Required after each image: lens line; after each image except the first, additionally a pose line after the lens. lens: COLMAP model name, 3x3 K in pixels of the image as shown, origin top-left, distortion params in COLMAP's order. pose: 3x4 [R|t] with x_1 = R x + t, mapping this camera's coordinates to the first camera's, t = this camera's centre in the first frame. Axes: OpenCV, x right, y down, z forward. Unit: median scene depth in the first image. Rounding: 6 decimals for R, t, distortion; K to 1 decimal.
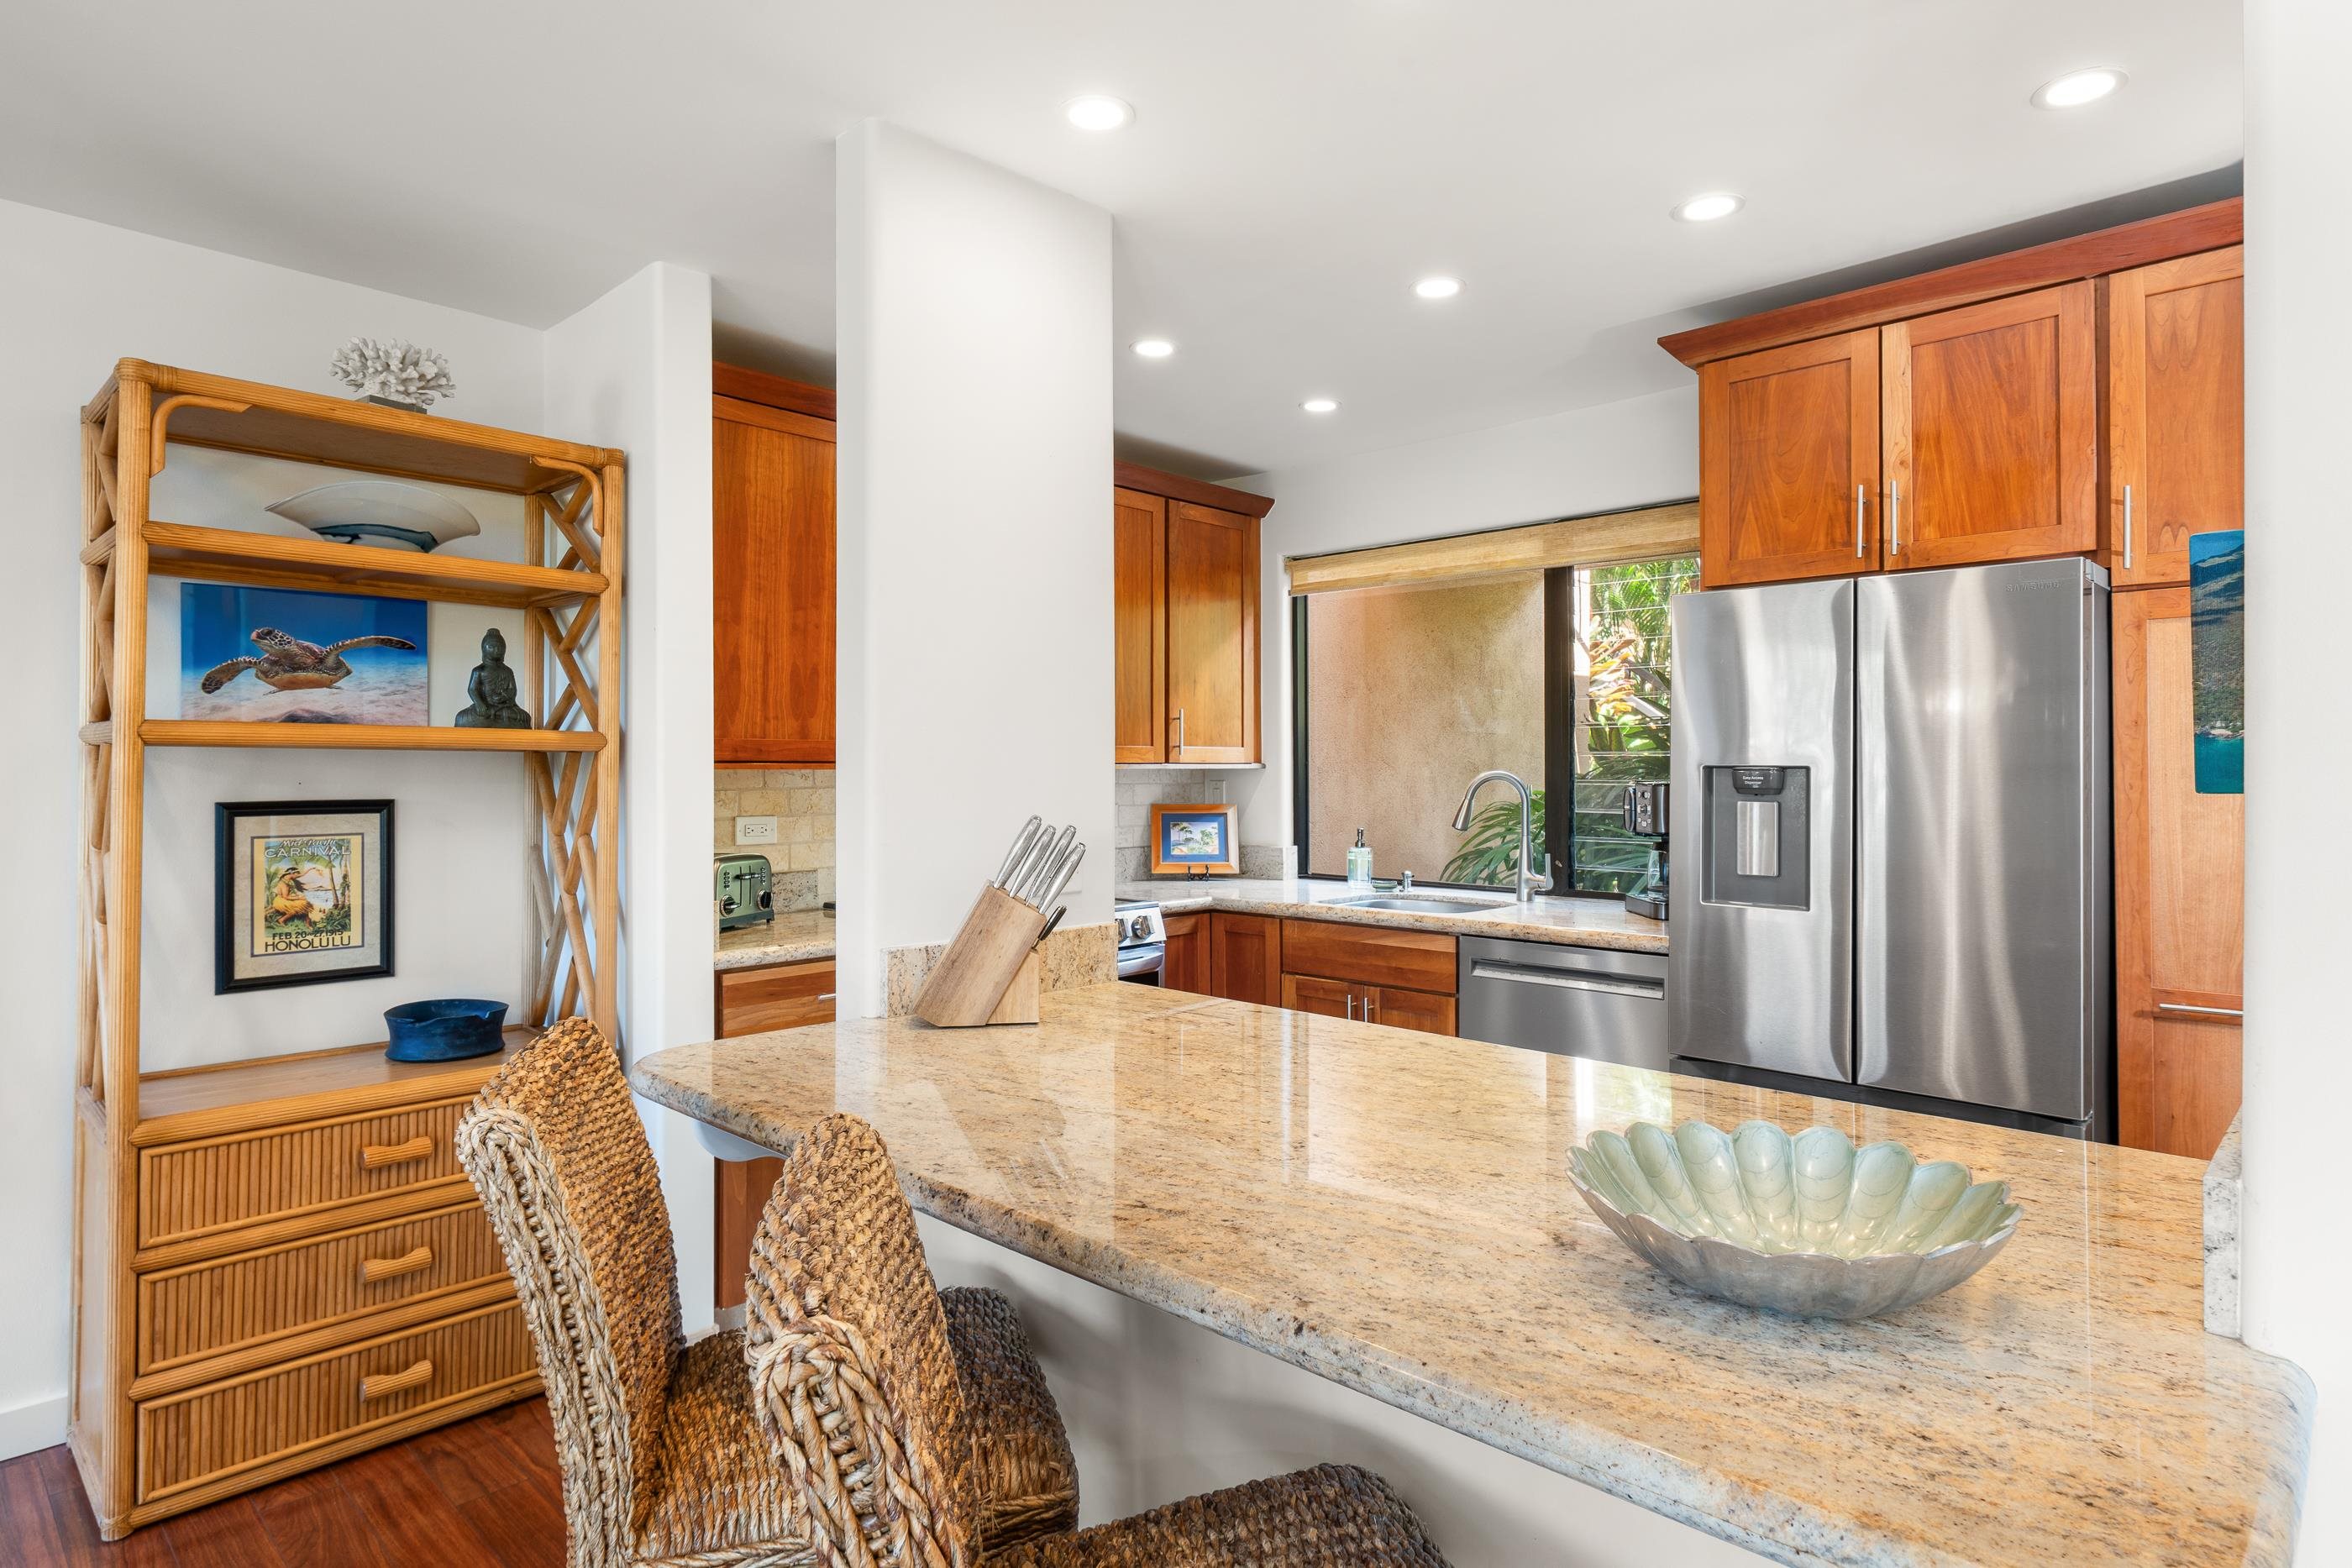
lens RADIAL K [[1280.9, 0, 1195.4], [0, 1280.9, 777.7], [0, 0, 1]] dist [0.023856, -0.018405]
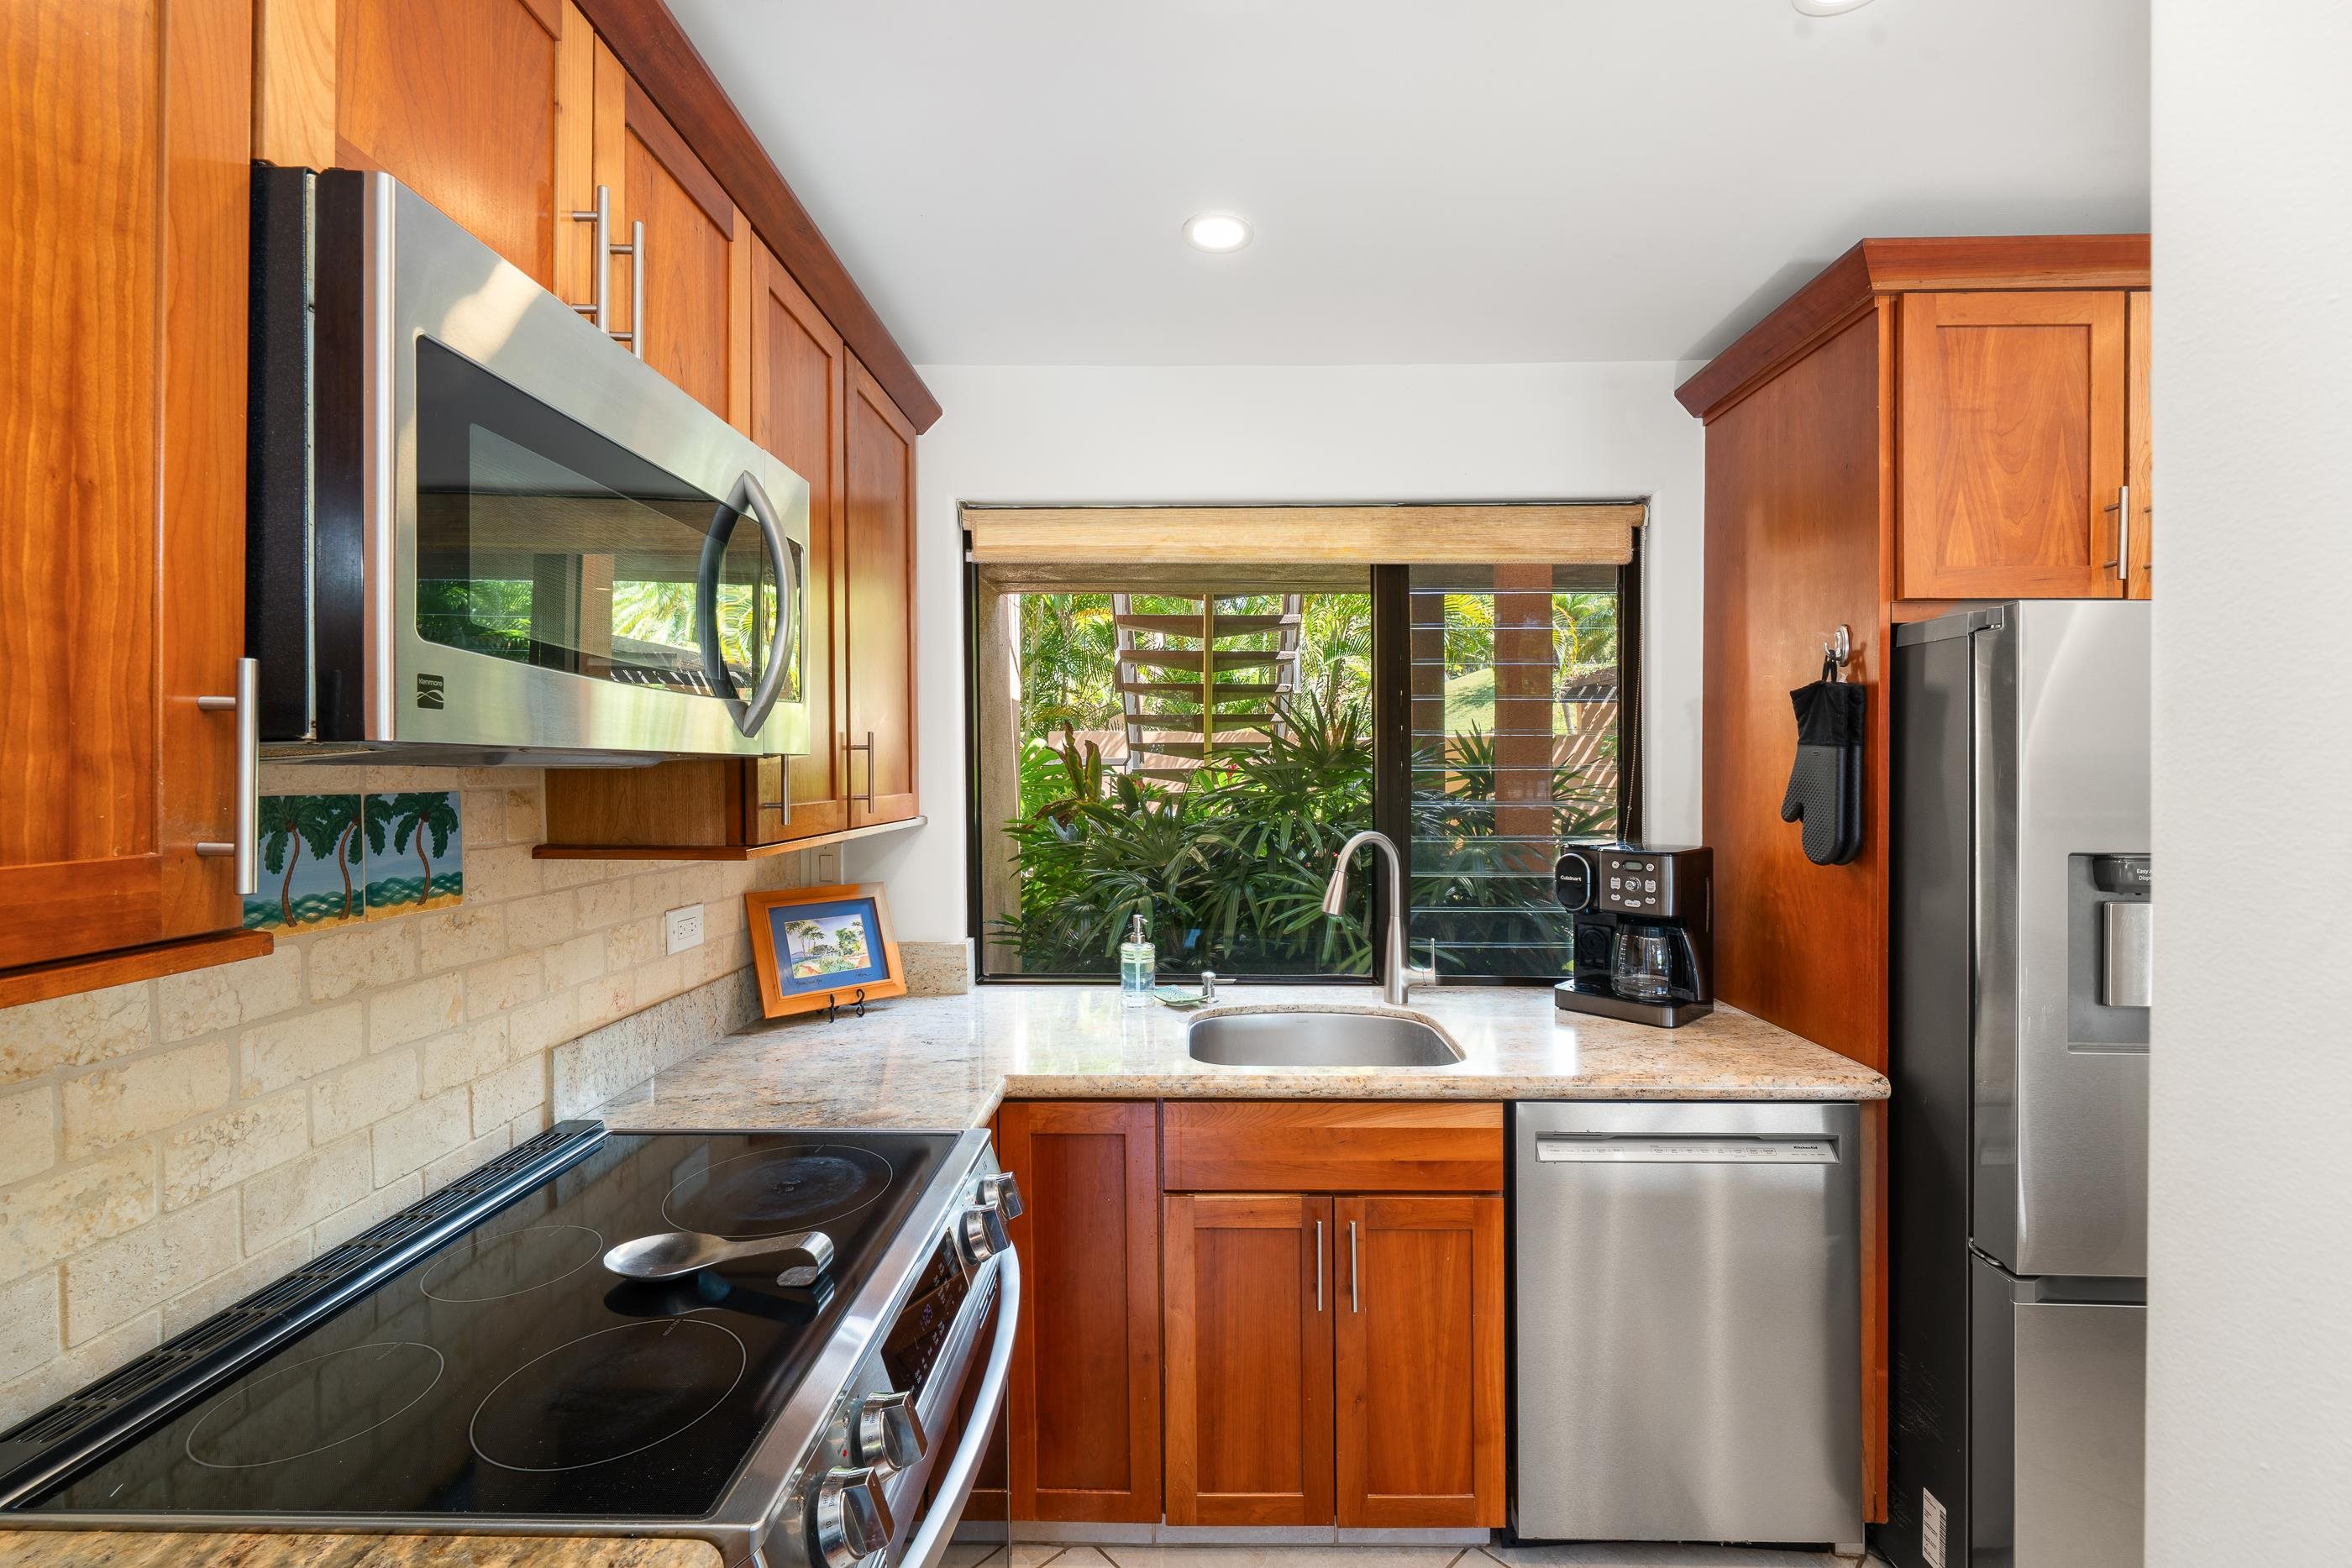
lens RADIAL K [[974.6, 0, 1176.0], [0, 974.6, 784.0], [0, 0, 1]] dist [0.019364, 0.000037]
pose [[0.733451, -0.003476, 0.679734, -0.242365], [0.000142, 0.999988, 0.004961, -0.037428], [-0.679743, -0.003542, 0.733442, 0.719764]]
